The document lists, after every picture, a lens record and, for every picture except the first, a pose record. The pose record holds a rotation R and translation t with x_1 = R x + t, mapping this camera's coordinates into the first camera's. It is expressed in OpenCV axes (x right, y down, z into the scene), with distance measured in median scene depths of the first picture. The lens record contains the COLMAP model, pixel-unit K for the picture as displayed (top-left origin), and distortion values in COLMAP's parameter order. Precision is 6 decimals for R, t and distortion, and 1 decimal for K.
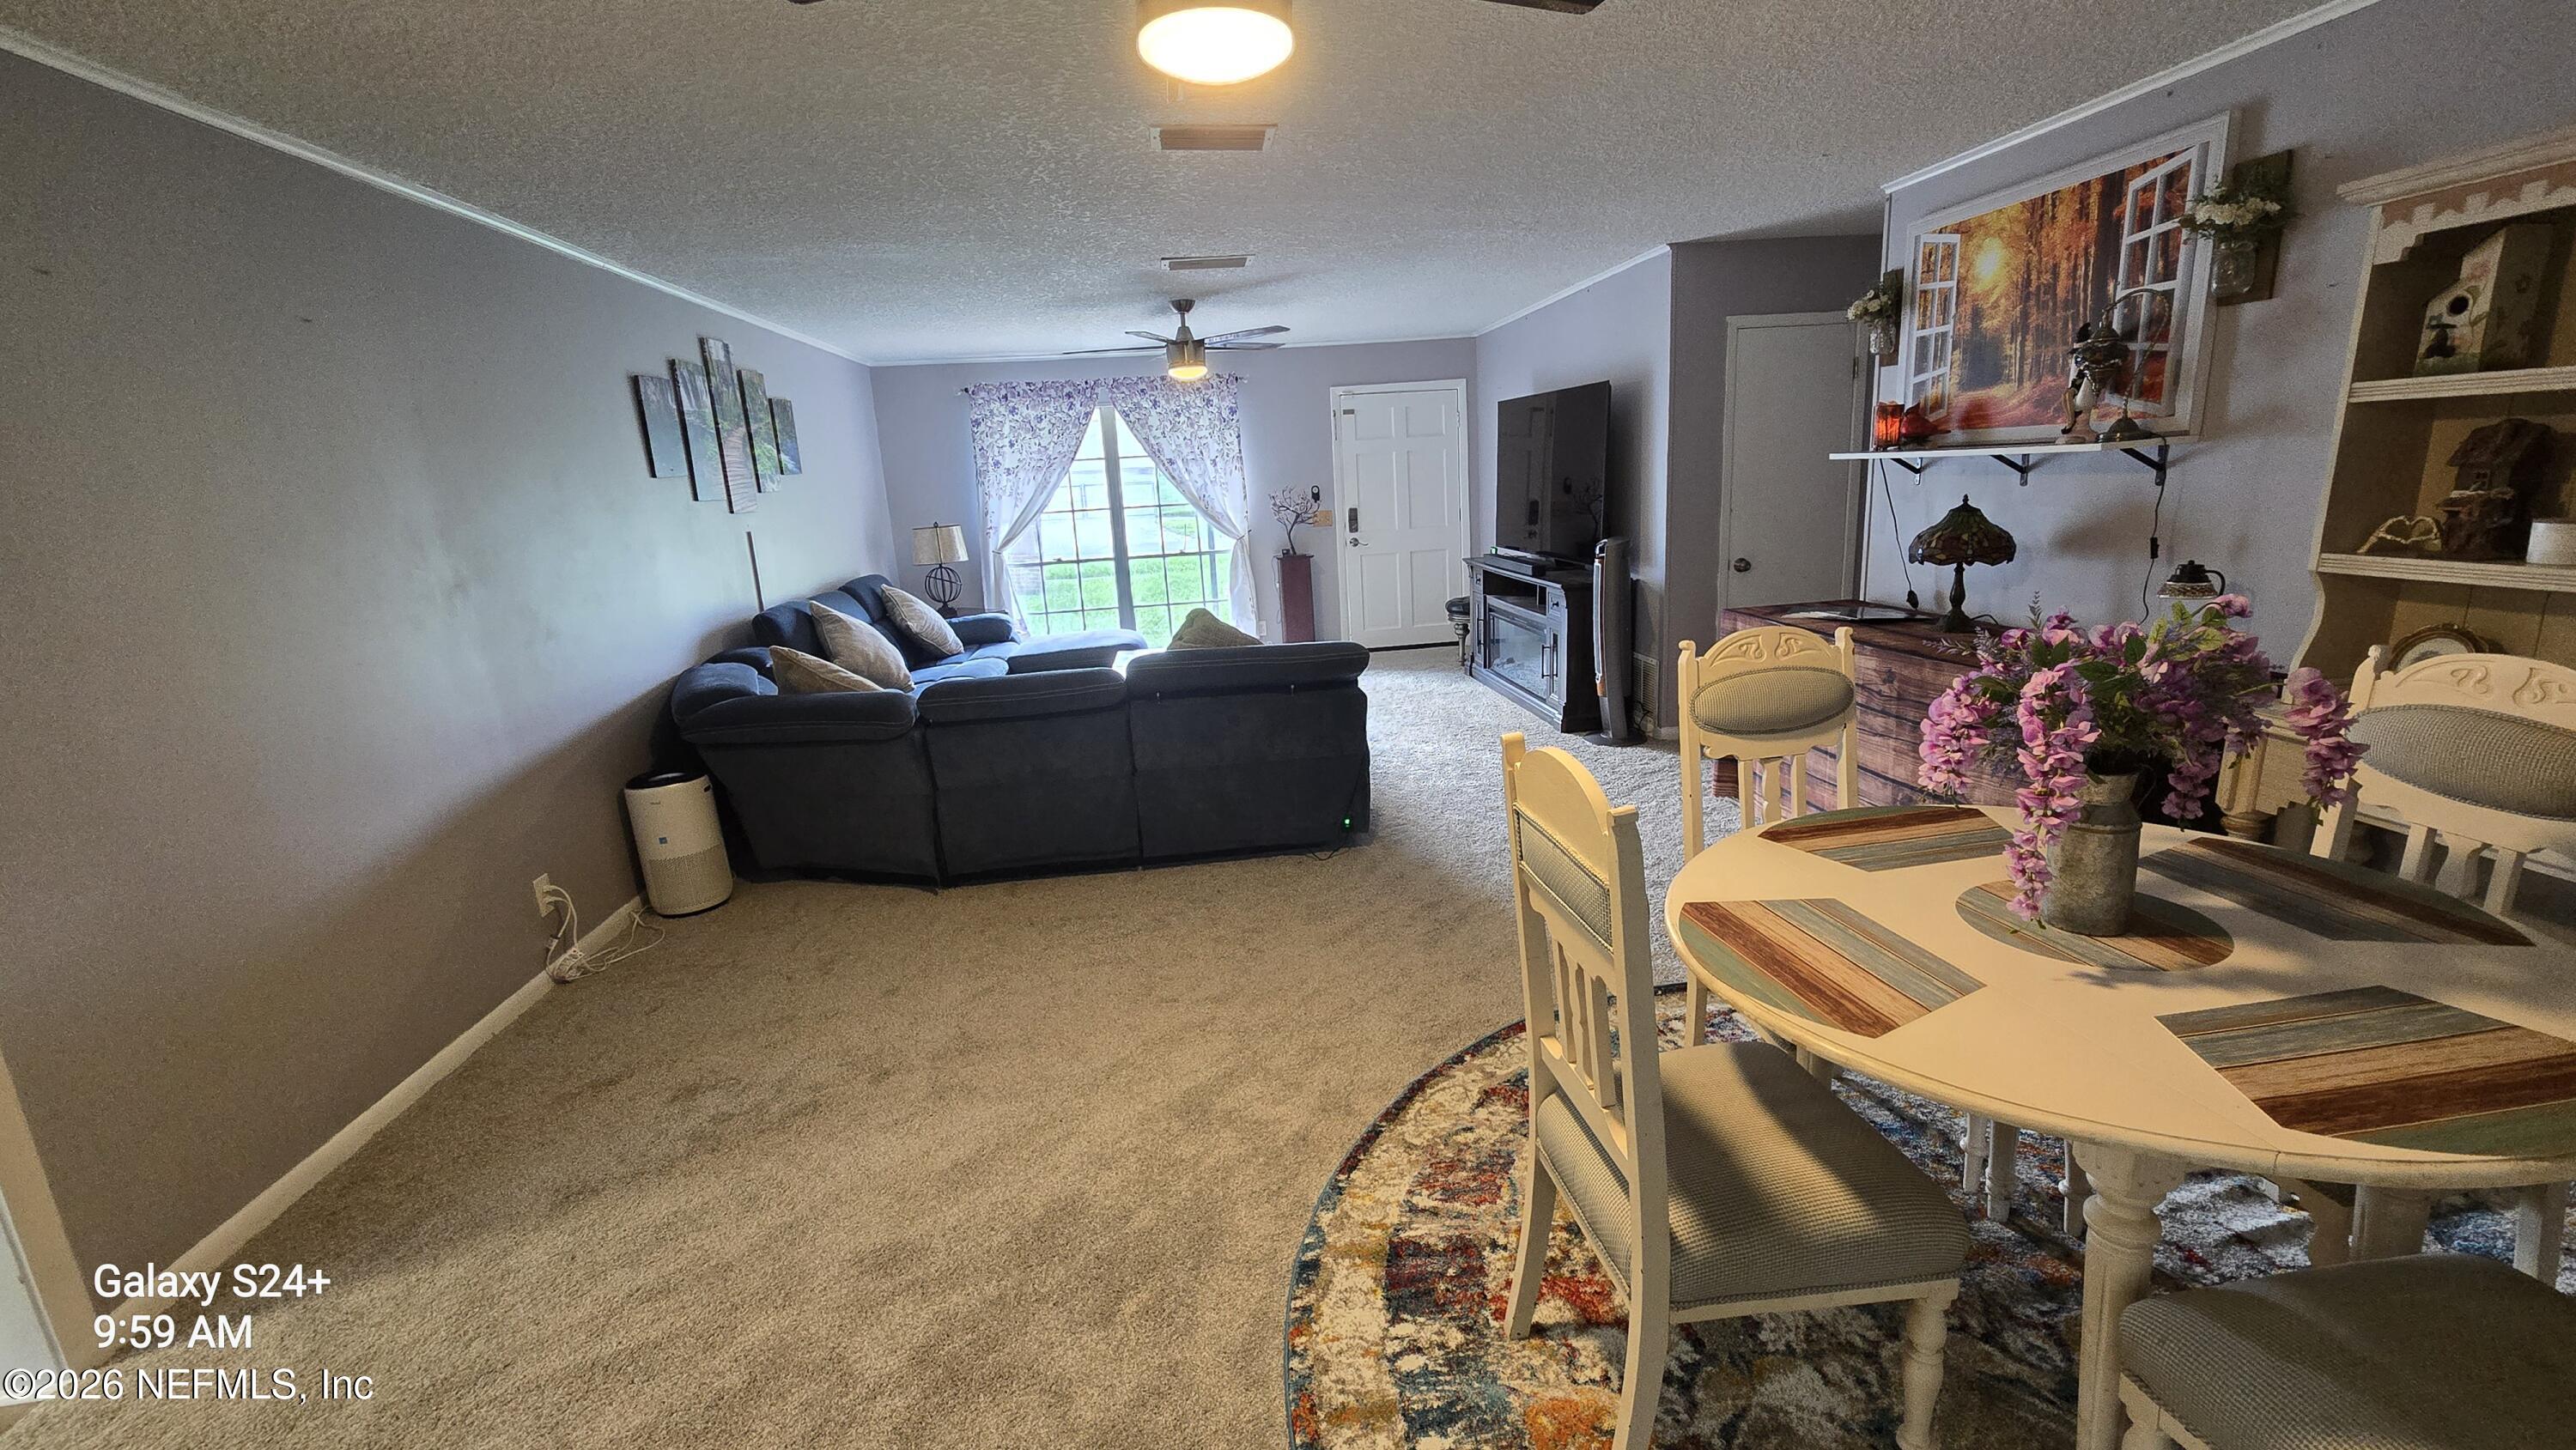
lens RADIAL K [[1061.3, 0, 1291.7], [0, 1061.3, 716.0], [0, 0, 1]] dist [0.001533, -0.000068]
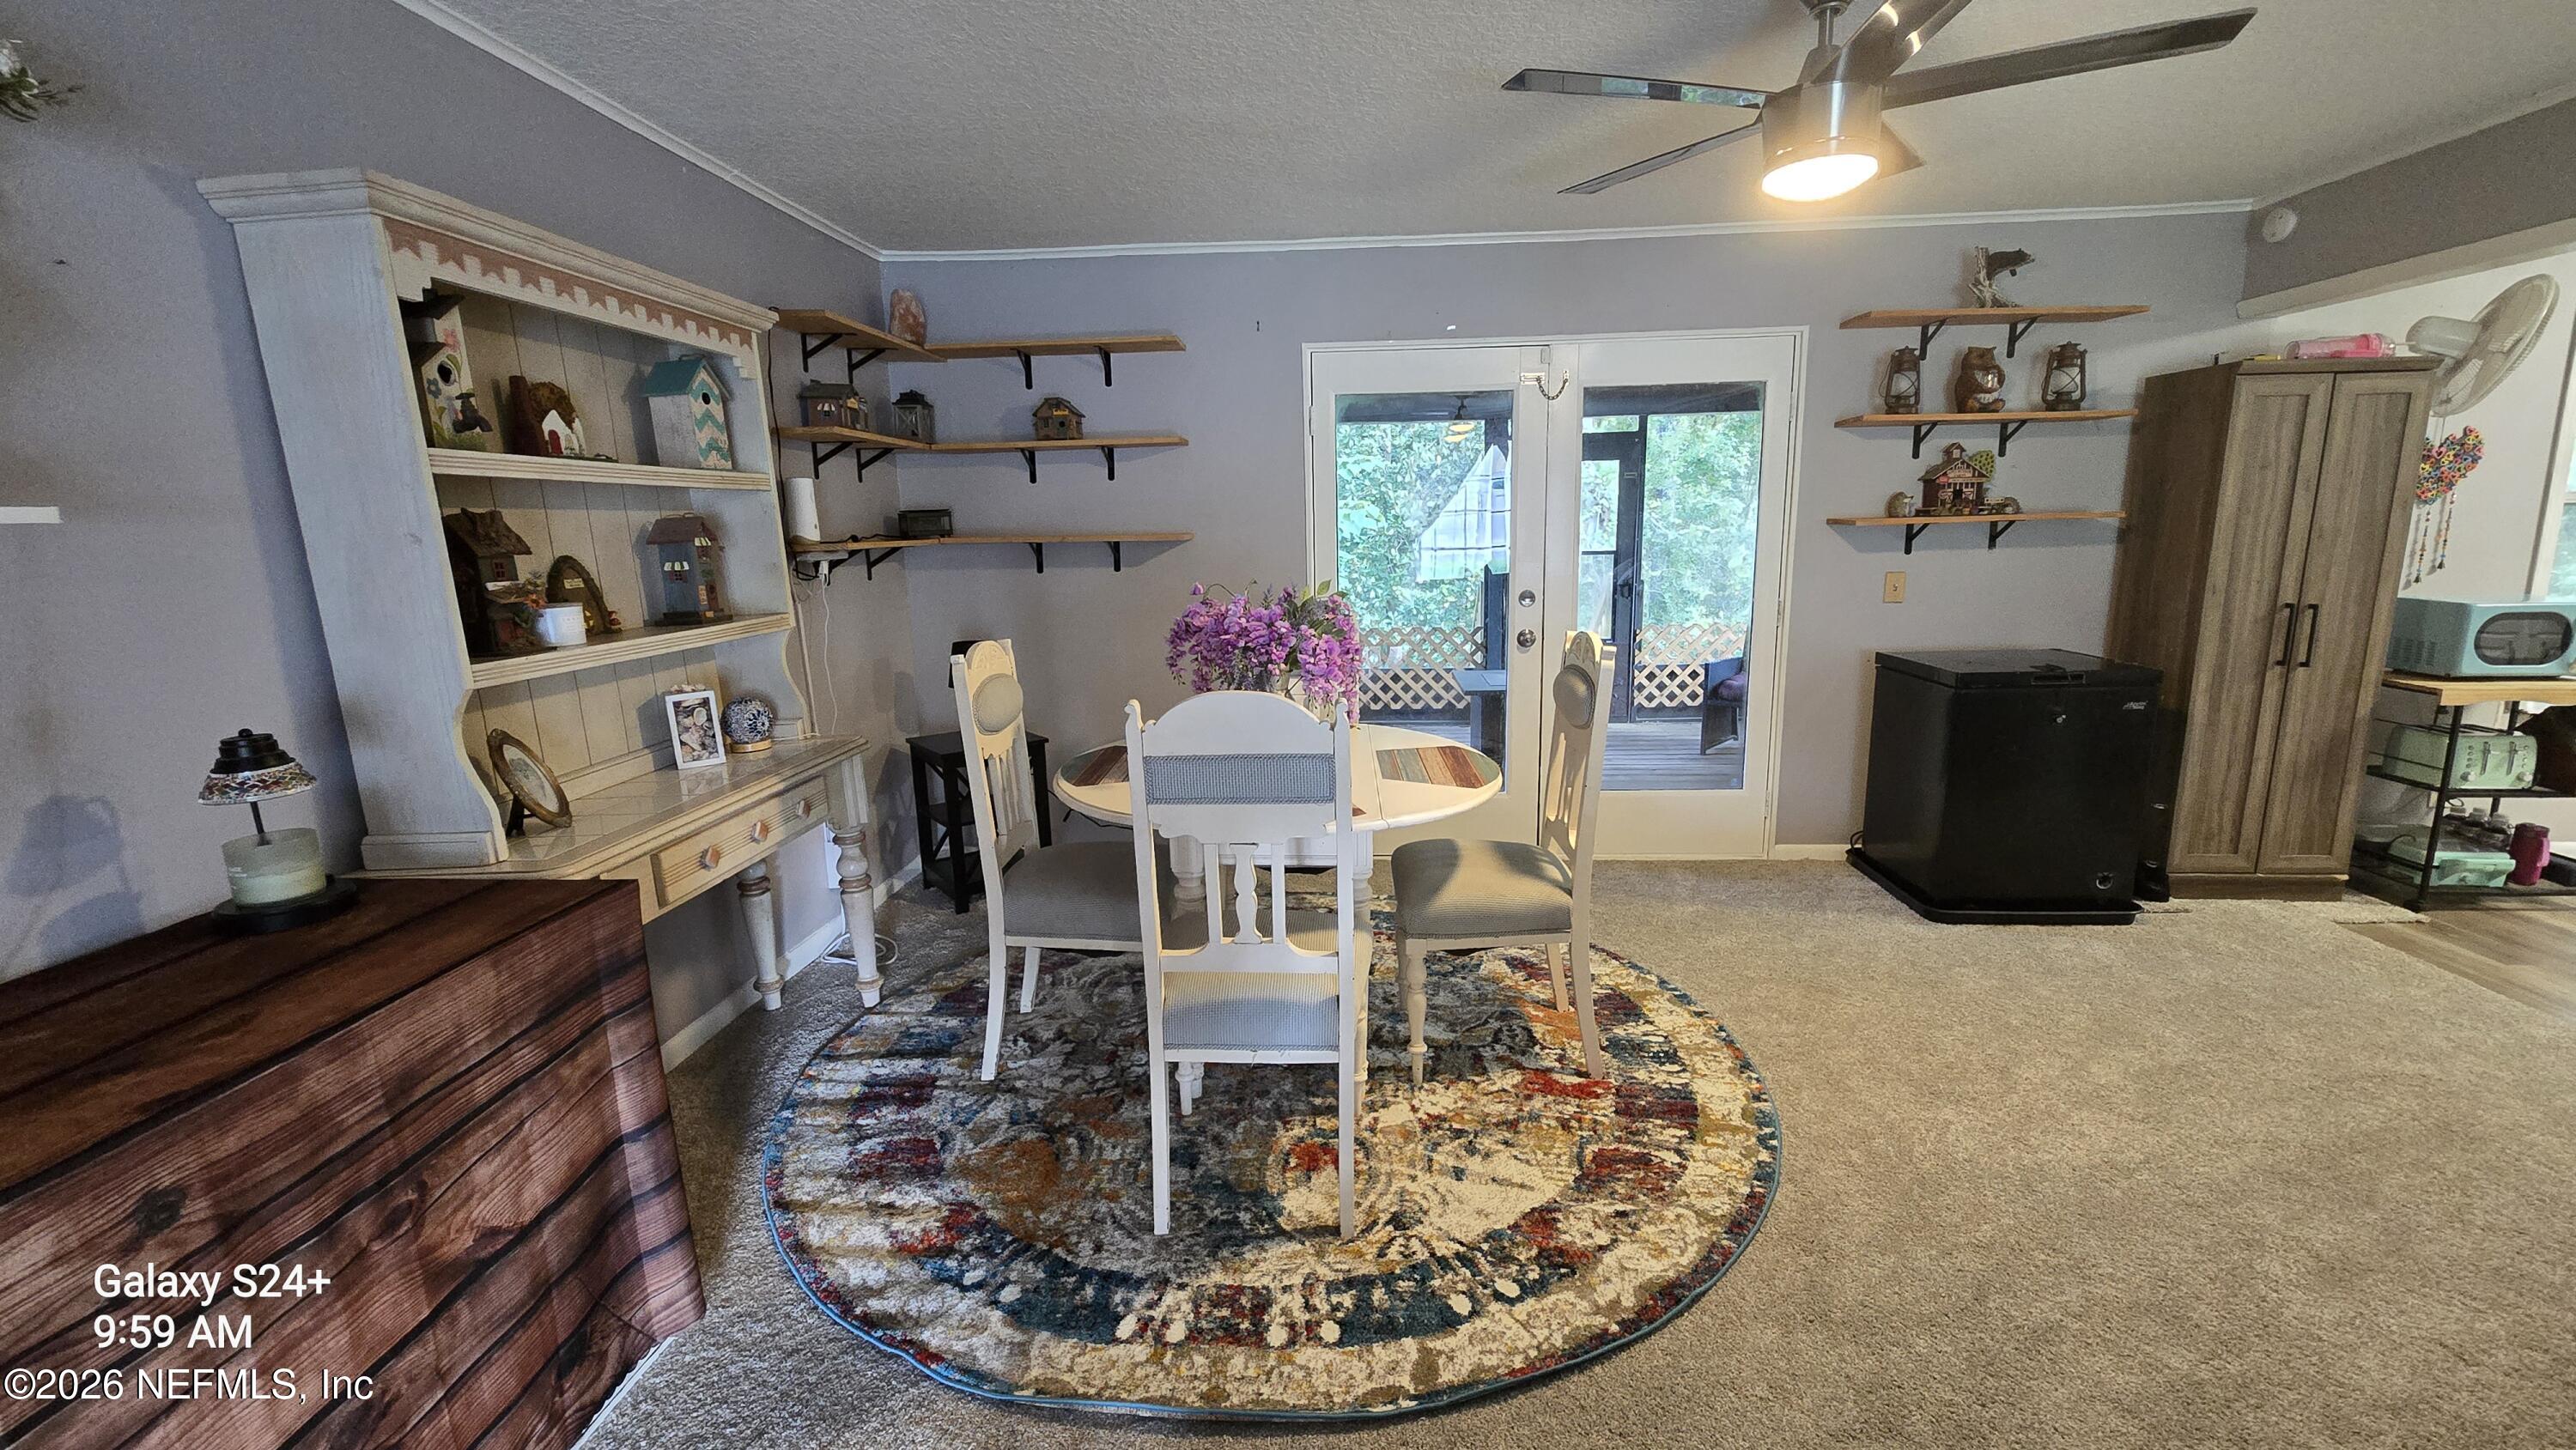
lens RADIAL K [[1061.3, 0, 1291.7], [0, 1061.3, 716.0], [0, 0, 1]] dist [0.001533, -0.000068]
pose [[-0.981194, 0.046803, 0.187263, 0.166008], [0.116272, 0.917705, 0.379865, -0.235648], [-0.154074, 0.394495, -0.905889, 1.114432]]
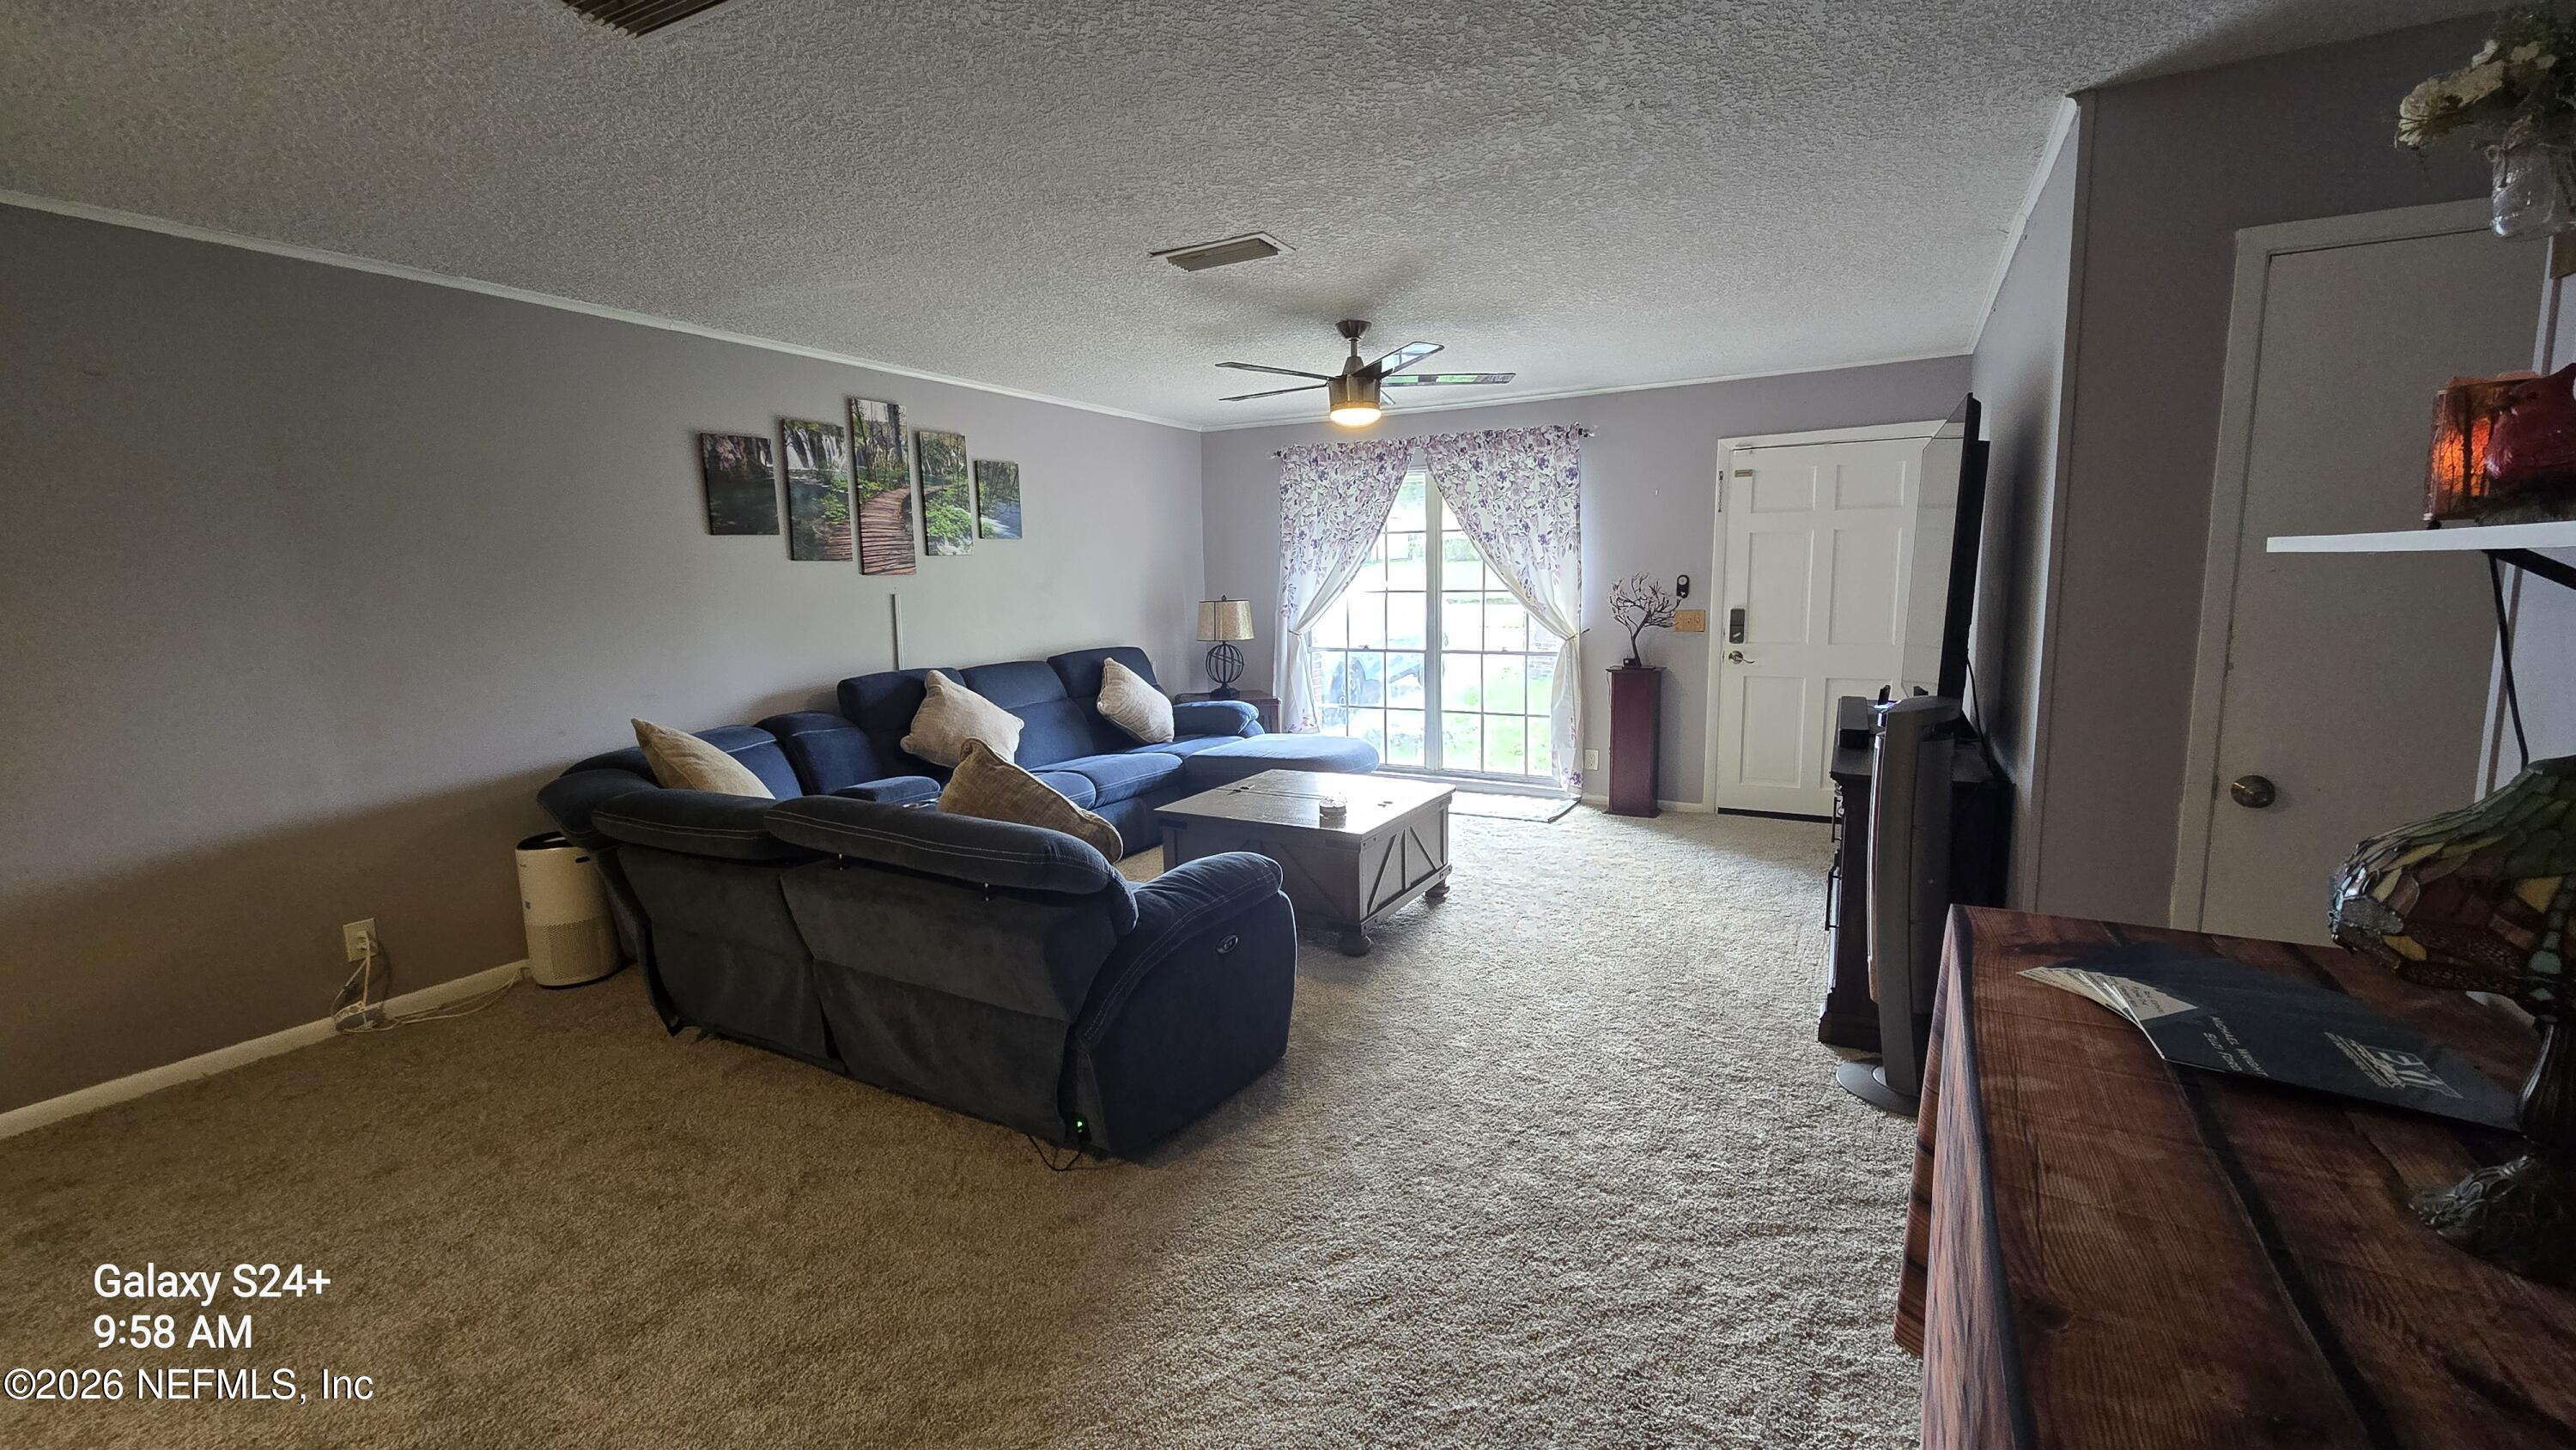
lens RADIAL K [[1061.3, 0, 1291.7], [0, 1061.3, 716.0], [0, 0, 1]] dist [0.001533, -0.000068]
pose [[0.813327, 0.119383, -0.569426, 0.526214], [-0.159514, 0.986974, -0.020915, -0.151919], [0.559512, 0.107842, 0.821776, 0.630466]]
